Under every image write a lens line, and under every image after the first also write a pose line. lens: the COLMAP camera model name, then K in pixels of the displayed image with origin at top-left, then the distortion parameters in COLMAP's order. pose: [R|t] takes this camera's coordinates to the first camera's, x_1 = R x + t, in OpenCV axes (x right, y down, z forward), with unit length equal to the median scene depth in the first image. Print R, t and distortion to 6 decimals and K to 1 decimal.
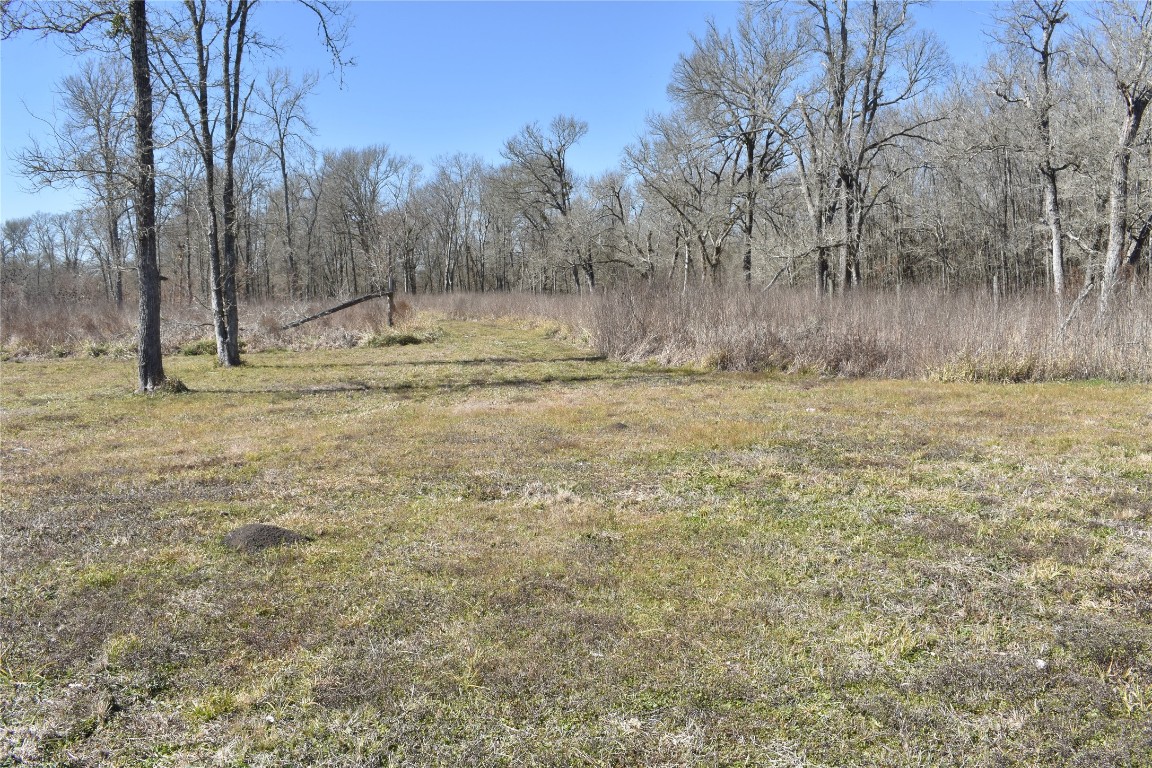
lens RADIAL K [[1068.7, 0, 587.5], [0, 1068.7, 382.8], [0, 0, 1]] dist [-0.075025, 0.000000]
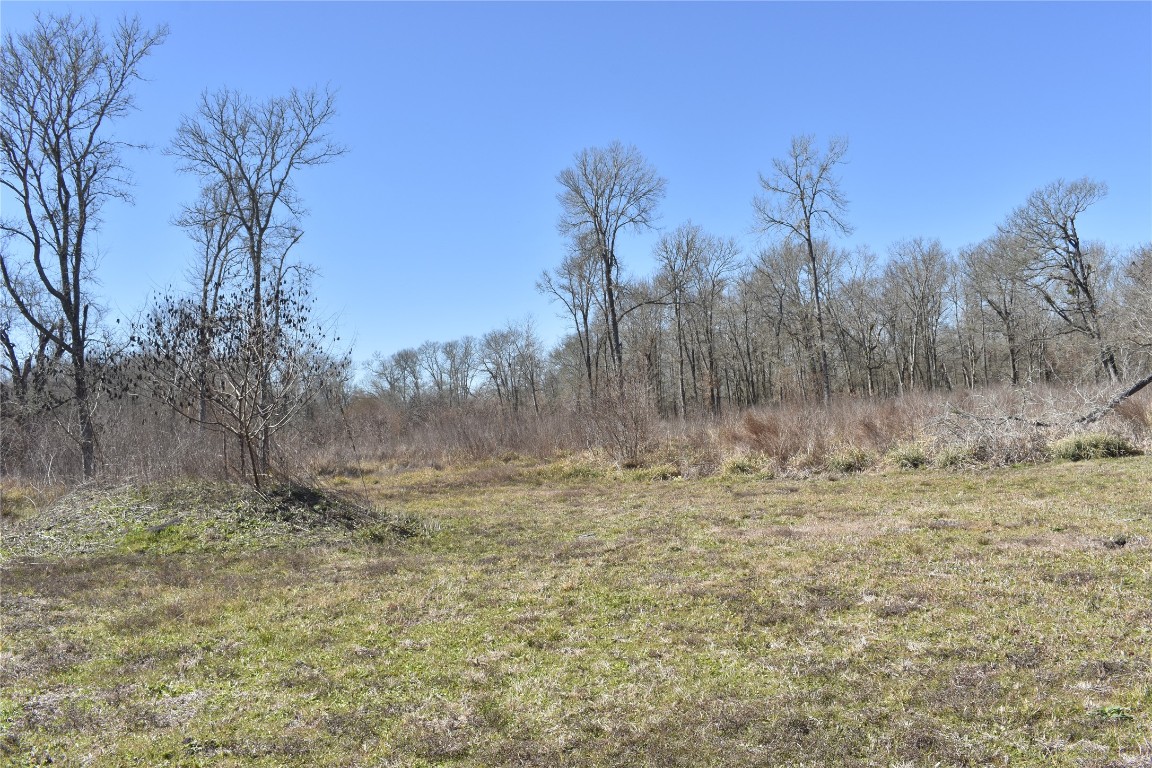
lens RADIAL K [[1068.7, 0, 577.2], [0, 1068.7, 381.9], [0, 0, 1]] dist [-0.075025, 0.000000]
pose [[0.953490, -0.055969, -0.296183, -0.630160], [0.023442, 0.993403, -0.112255, -0.012065], [0.300512, 0.100091, 0.948512, 0.388022]]
